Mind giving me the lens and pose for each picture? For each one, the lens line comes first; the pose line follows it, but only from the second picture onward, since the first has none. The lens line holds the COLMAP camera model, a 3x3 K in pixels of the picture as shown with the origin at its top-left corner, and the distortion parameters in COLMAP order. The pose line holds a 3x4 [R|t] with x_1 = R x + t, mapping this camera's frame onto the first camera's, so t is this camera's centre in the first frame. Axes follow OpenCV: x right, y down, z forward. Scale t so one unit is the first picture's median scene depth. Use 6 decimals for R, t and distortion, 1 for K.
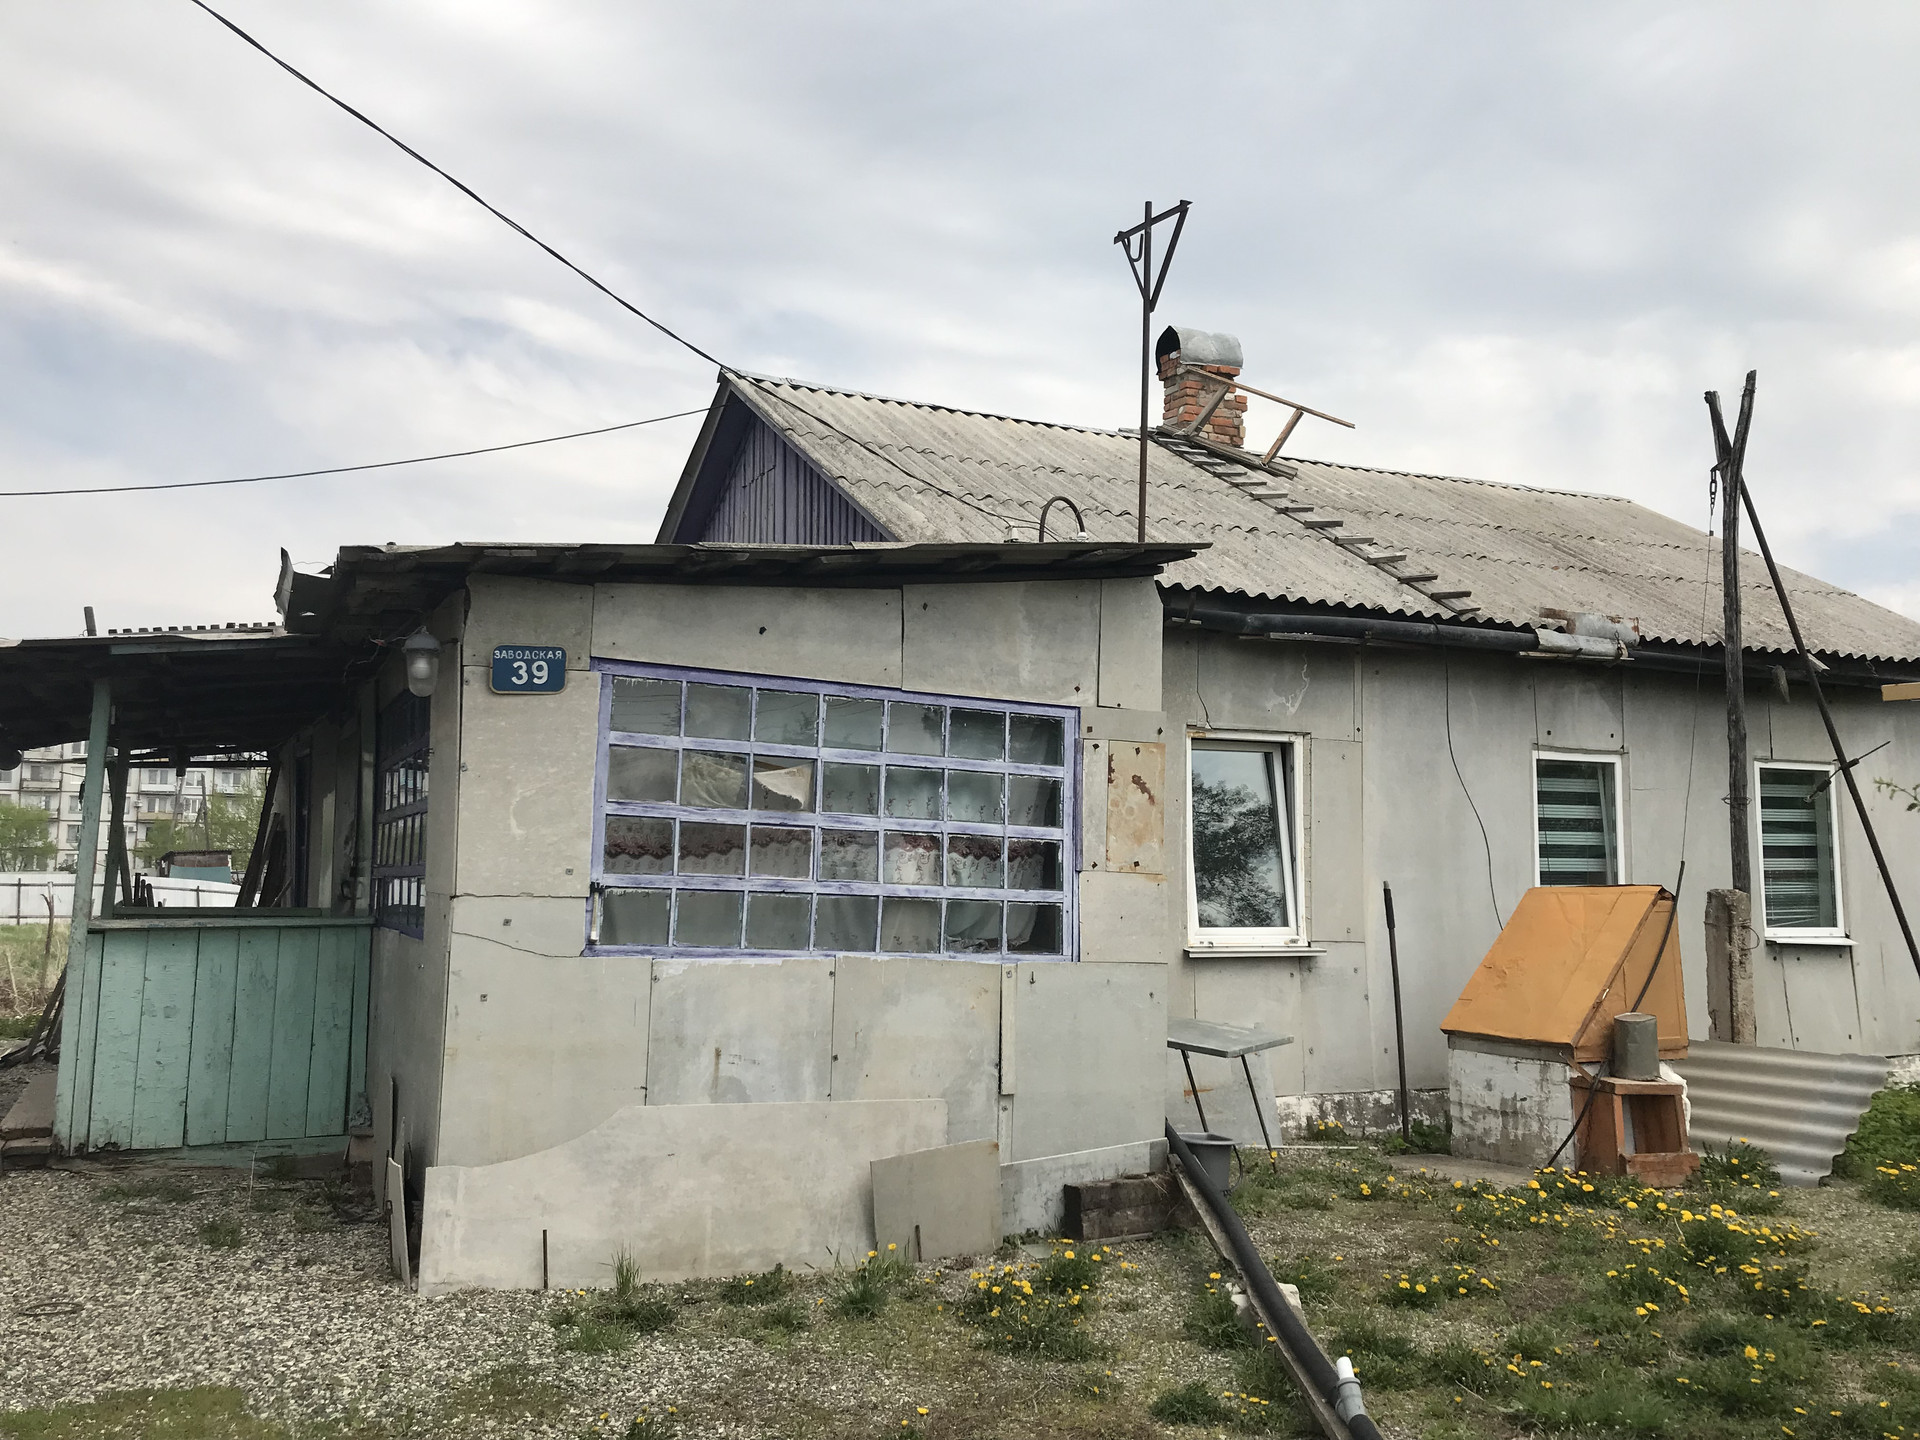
lens RADIAL K [[1567.0, 0, 951.8], [0, 1567.0, 701.5], [0, 0, 1]] dist [0.032874, -0.014085]
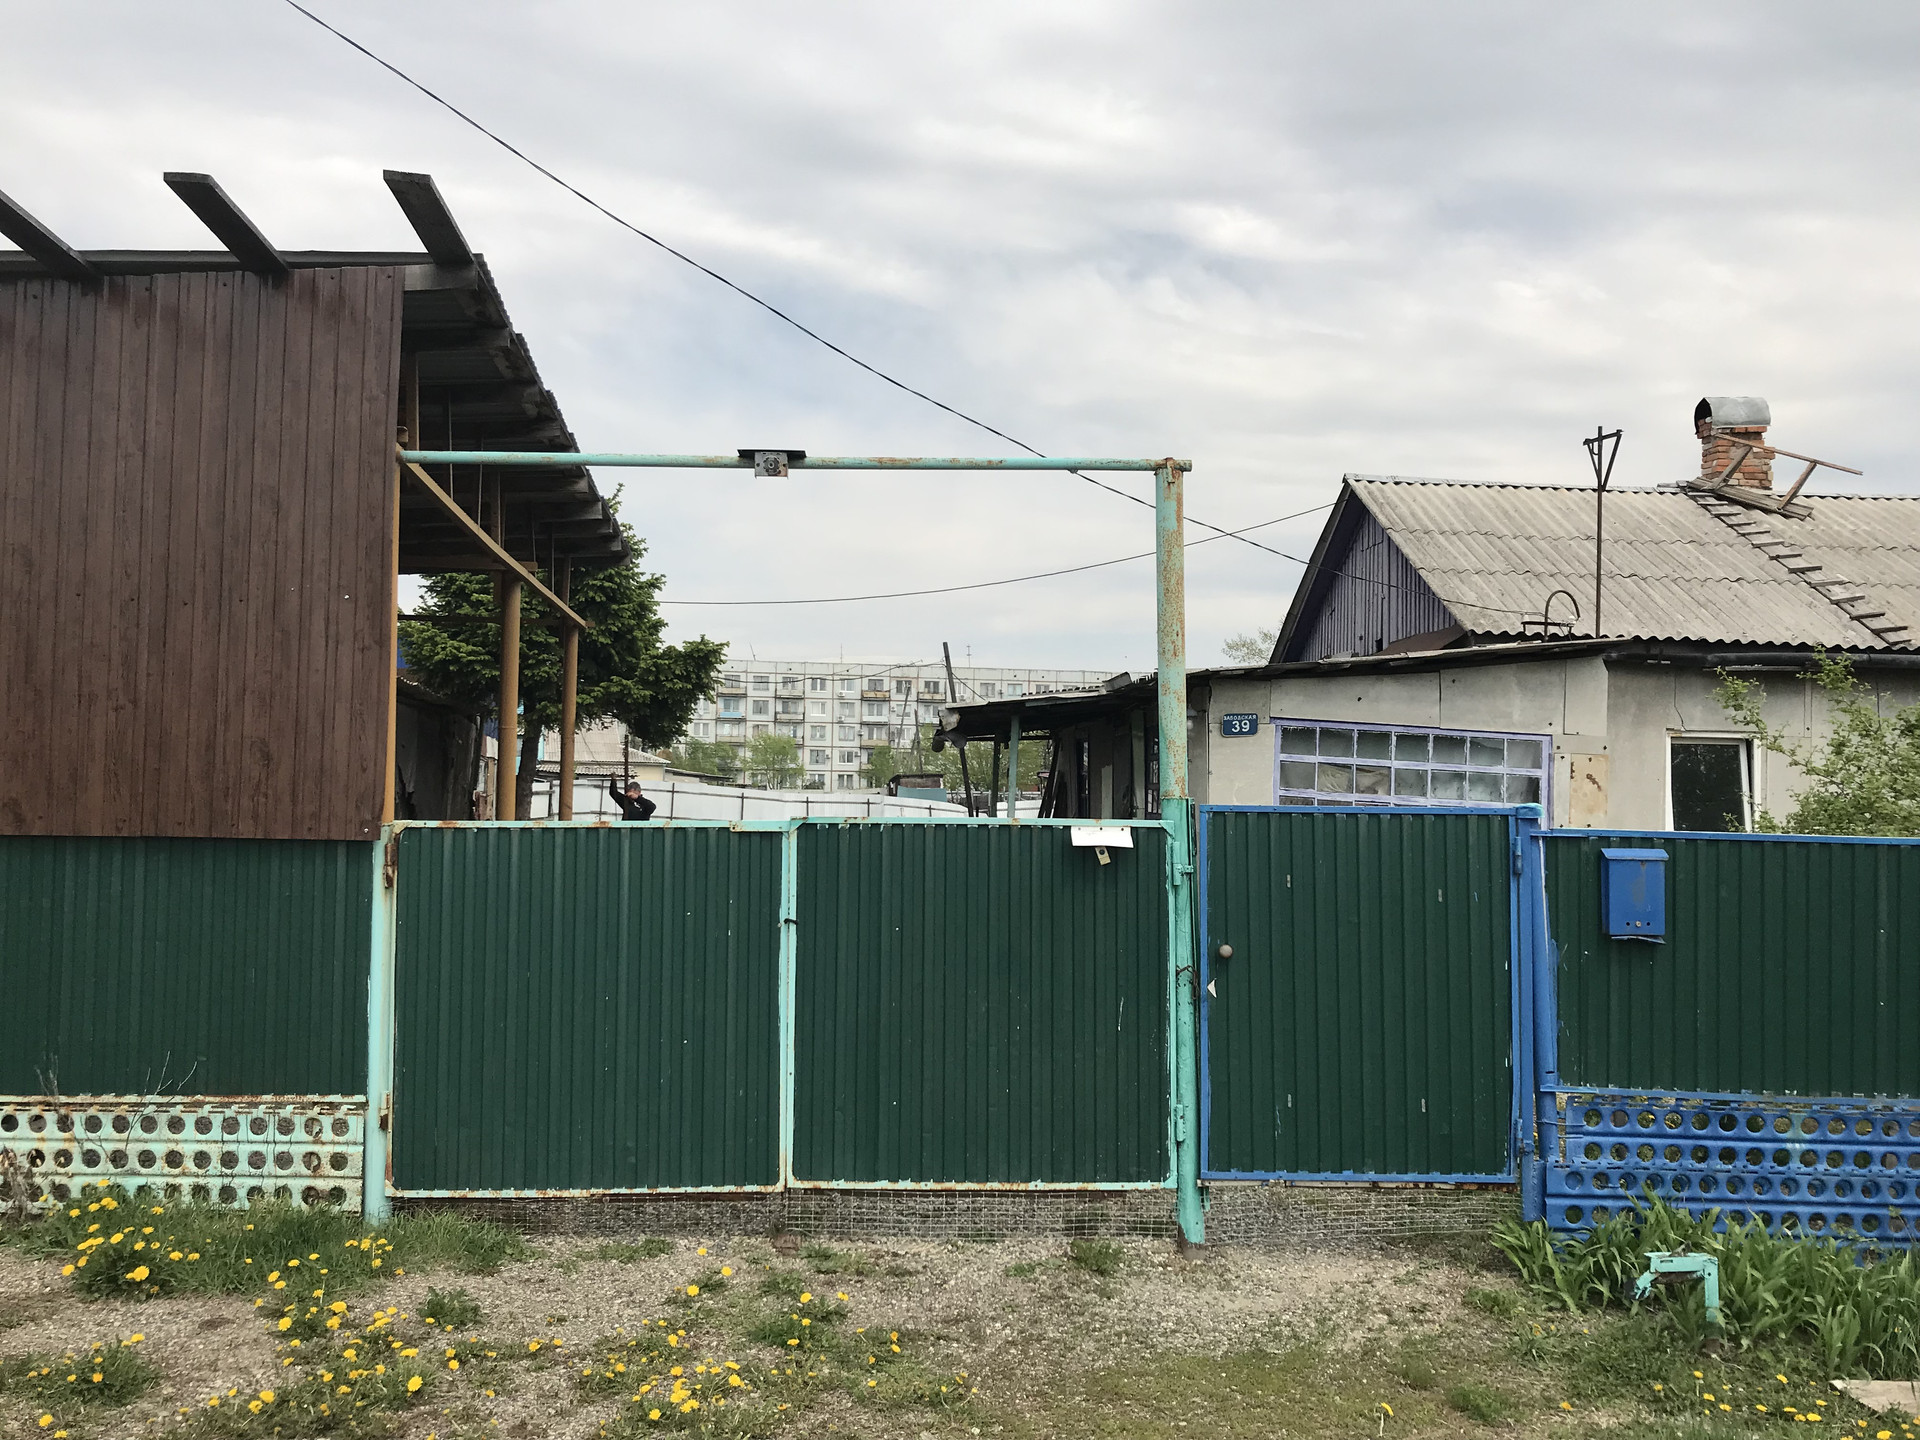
lens RADIAL K [[1567.0, 0, 951.8], [0, 1567.0, 701.5], [0, 0, 1]] dist [0.032874, -0.014085]
pose [[0.918519, -0.009363, -0.395267, 0.117871], [0.028682, 0.998663, 0.042996, -0.092996], [0.394336, -0.050829, 0.917560, -0.625618]]
